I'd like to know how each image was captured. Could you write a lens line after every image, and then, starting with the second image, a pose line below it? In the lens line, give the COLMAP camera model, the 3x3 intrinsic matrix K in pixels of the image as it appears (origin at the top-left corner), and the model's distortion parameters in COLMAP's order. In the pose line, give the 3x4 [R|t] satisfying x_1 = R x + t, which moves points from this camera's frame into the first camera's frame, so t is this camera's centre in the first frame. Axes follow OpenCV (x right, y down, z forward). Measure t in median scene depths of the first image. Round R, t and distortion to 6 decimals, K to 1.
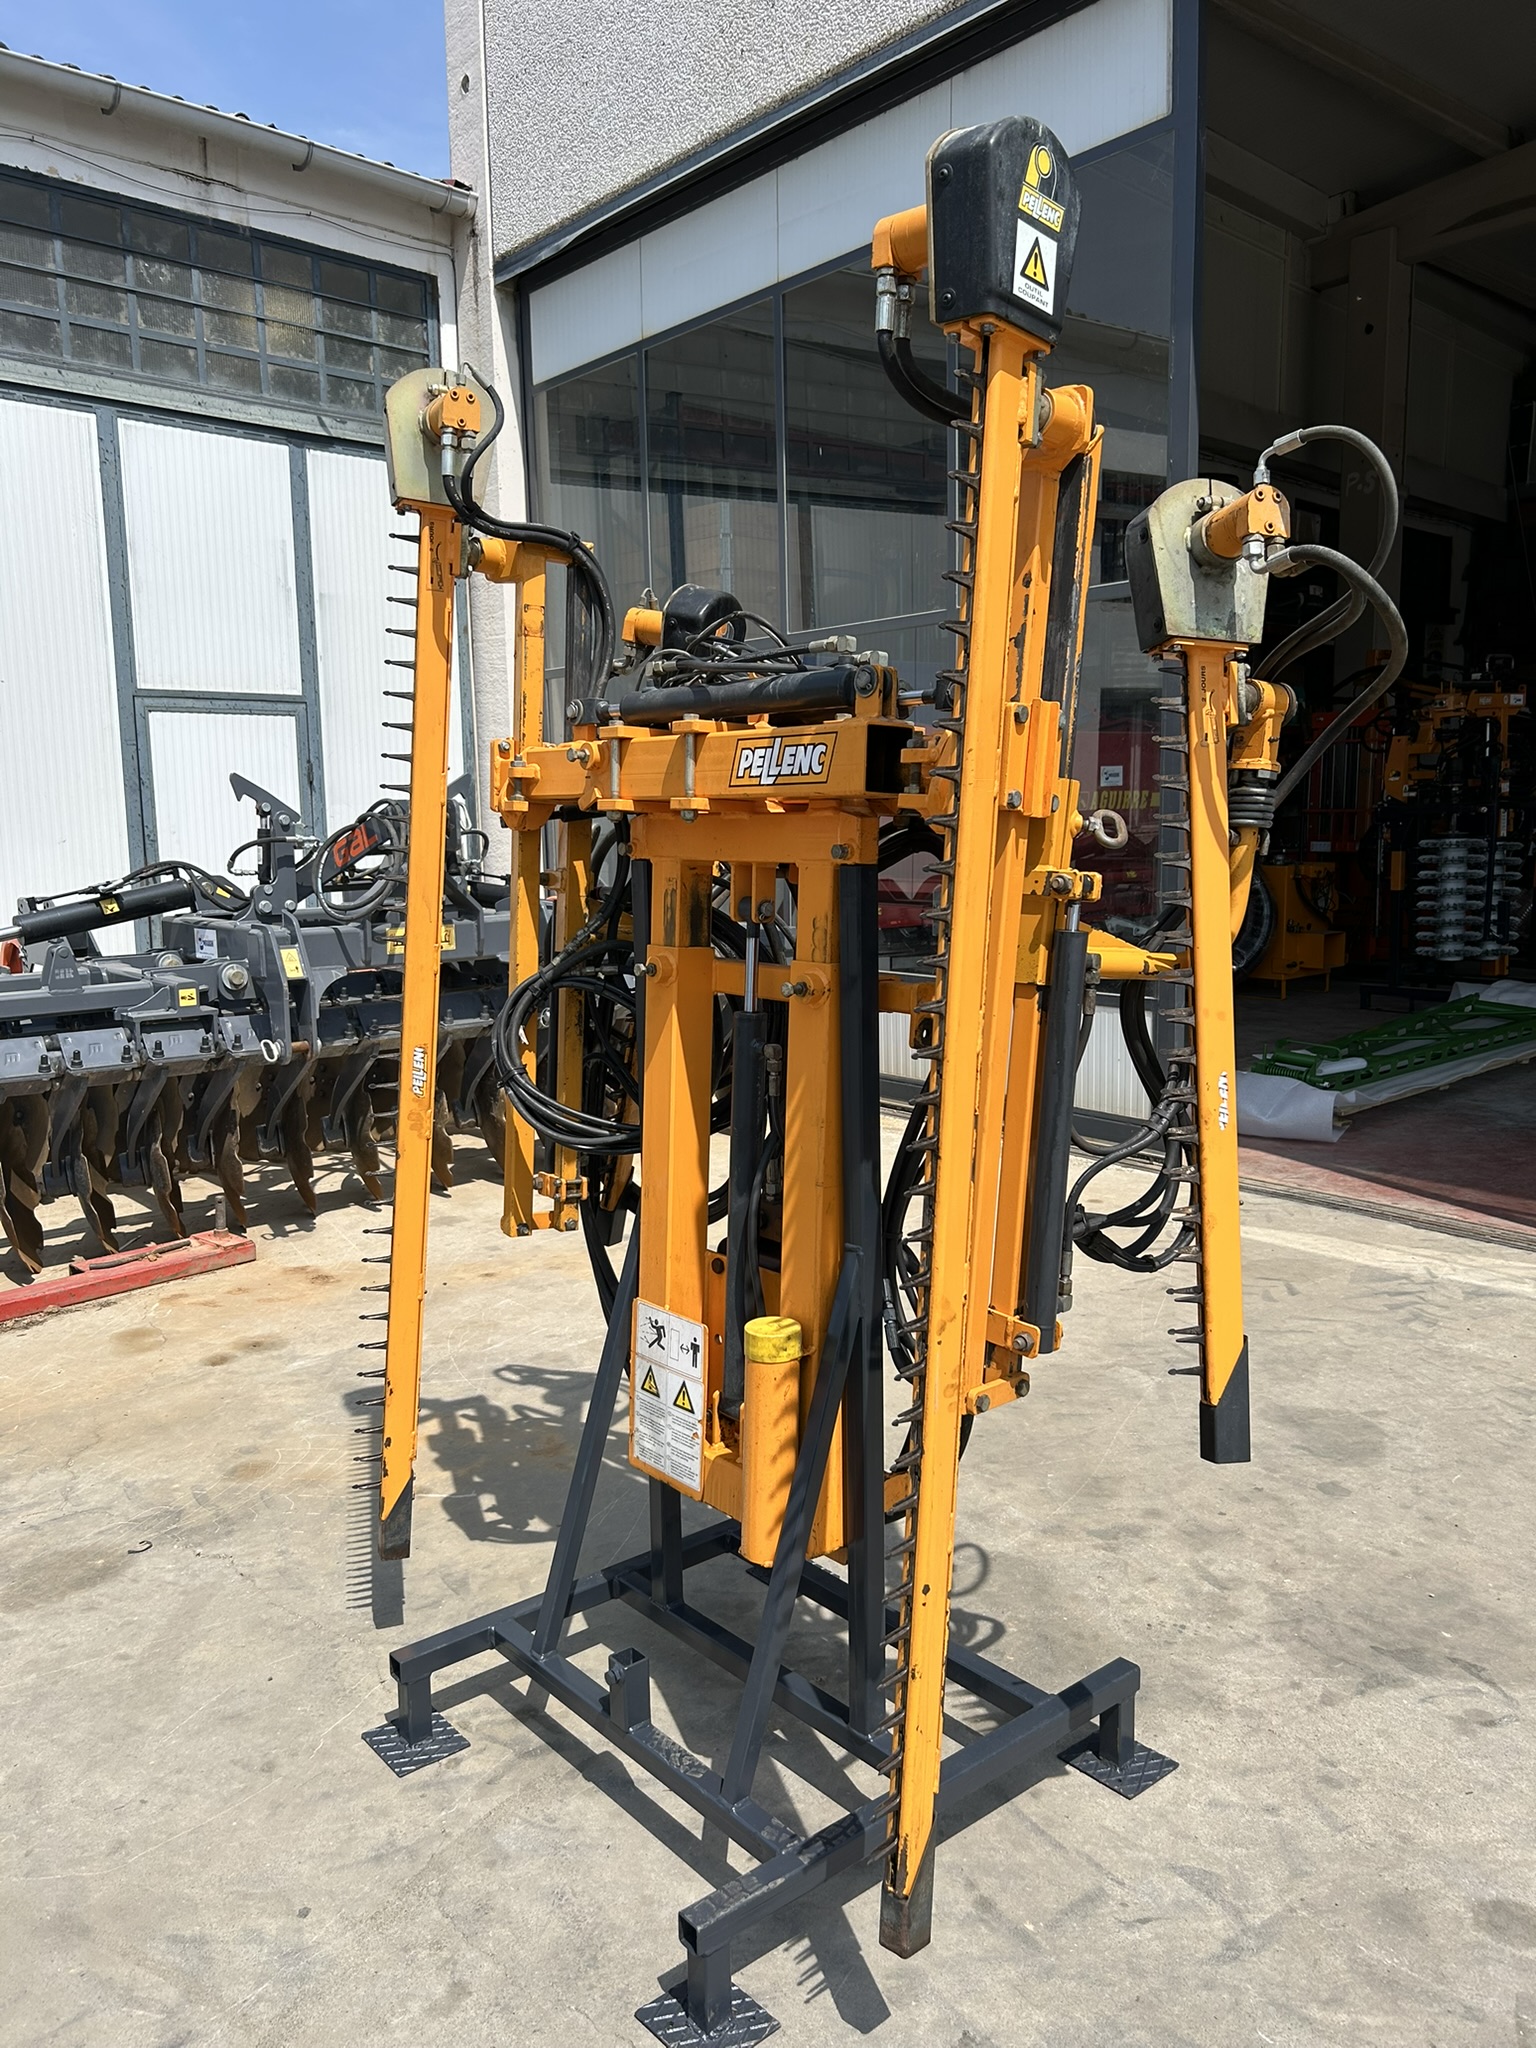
lens RADIAL K [[1542.6, 0, 750.6], [0, 1542.6, 1020.7], [0, 0, 1]] dist [0.034941, -0.031992]
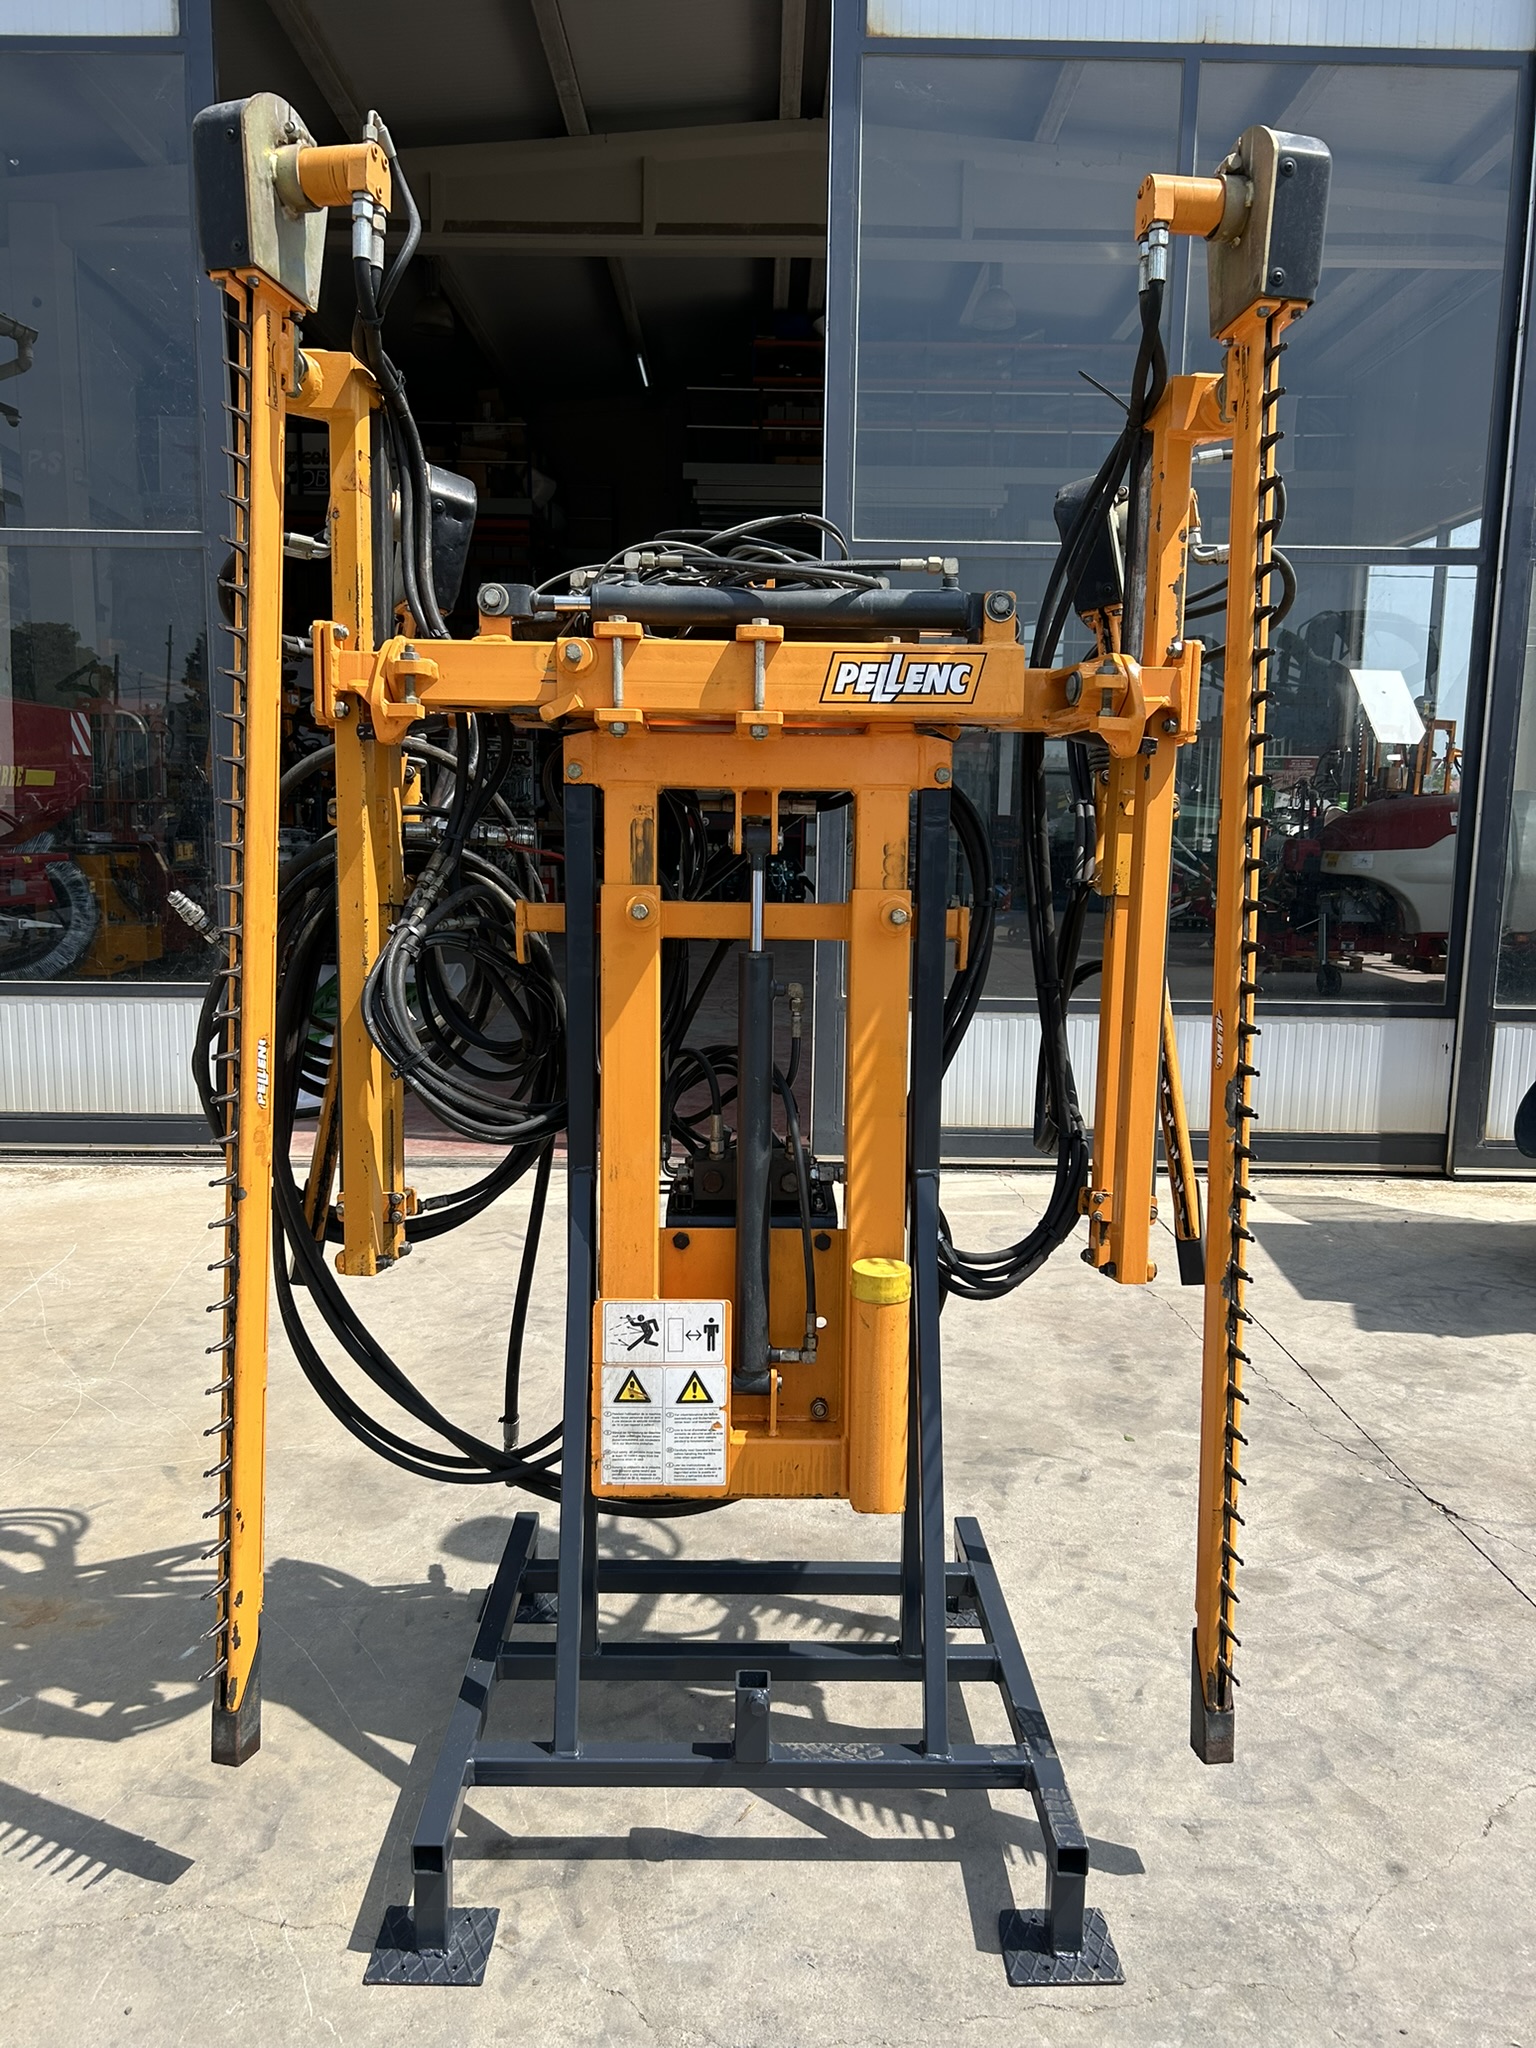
lens RADIAL K [[1542.6, 0, 764.8], [0, 1542.6, 1026.3], [0, 0, 1]] dist [0.034941, -0.031992]
pose [[0.625882, -0.085388, 0.775230, -0.655479], [0.084696, 0.995552, 0.041276, 0.001587], [-0.775306, 0.039825, 0.630329, 0.377203]]
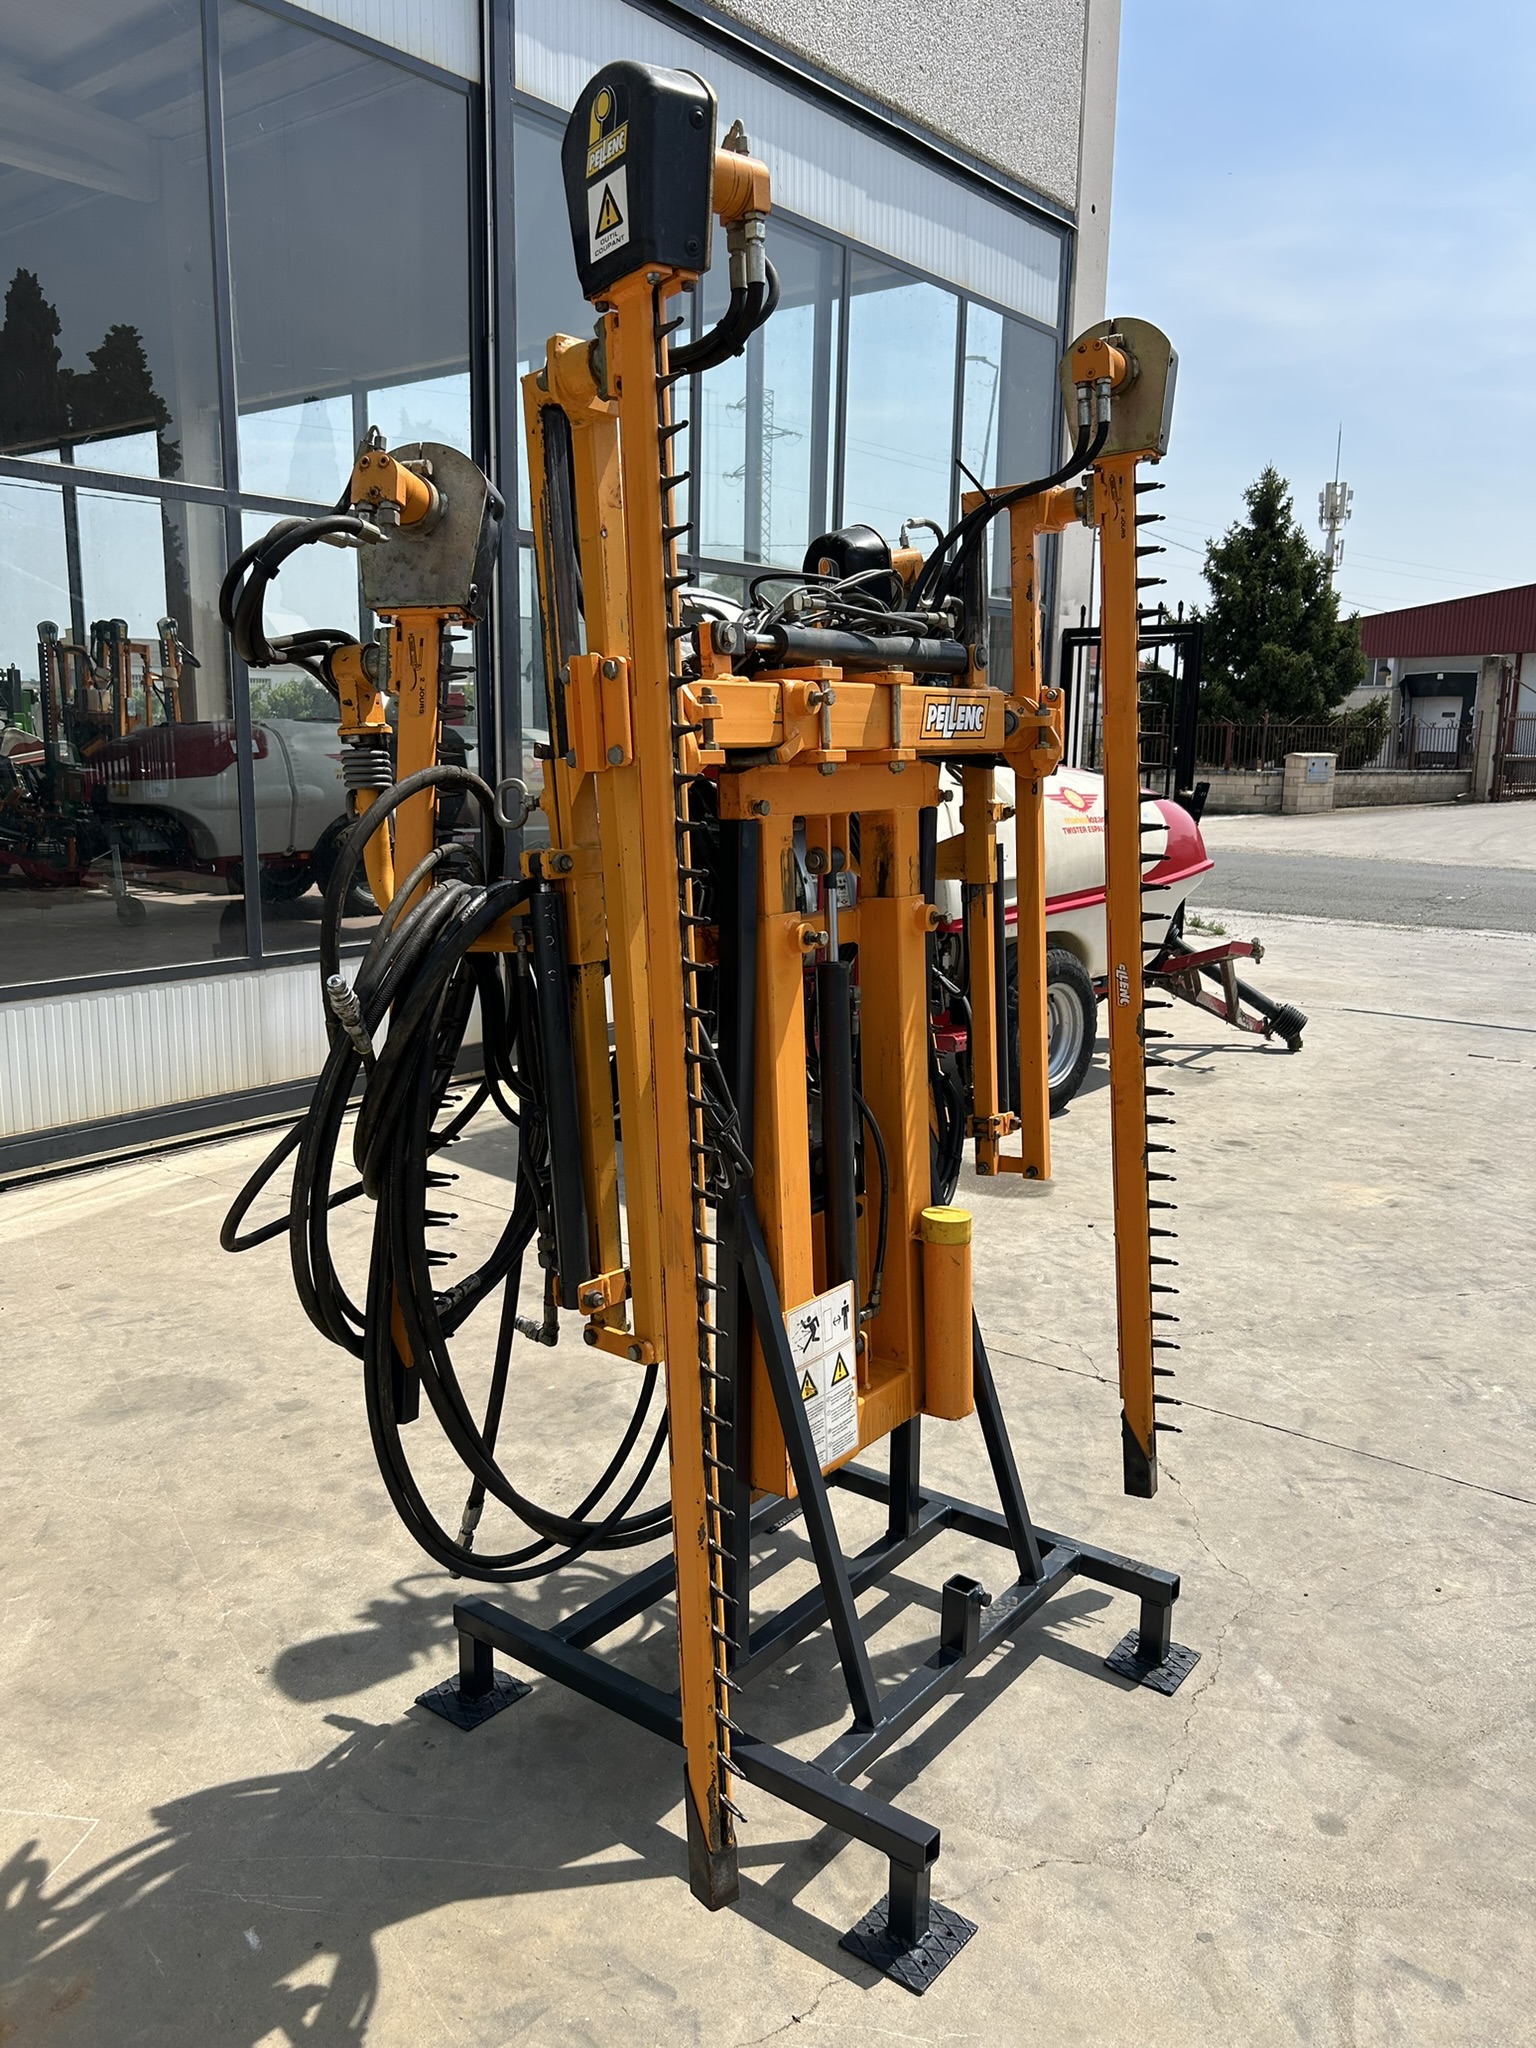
lens RADIAL K [[1542.6, 0, 753.7], [0, 1542.6, 1008.4], [0, 0, 1]] dist [0.034941, -0.031992]
pose [[-0.217627, -0.159260, 0.962951, -0.880595], [0.129109, 0.973231, 0.190139, -0.159110], [-0.967455, 0.165705, -0.191239, 1.137571]]
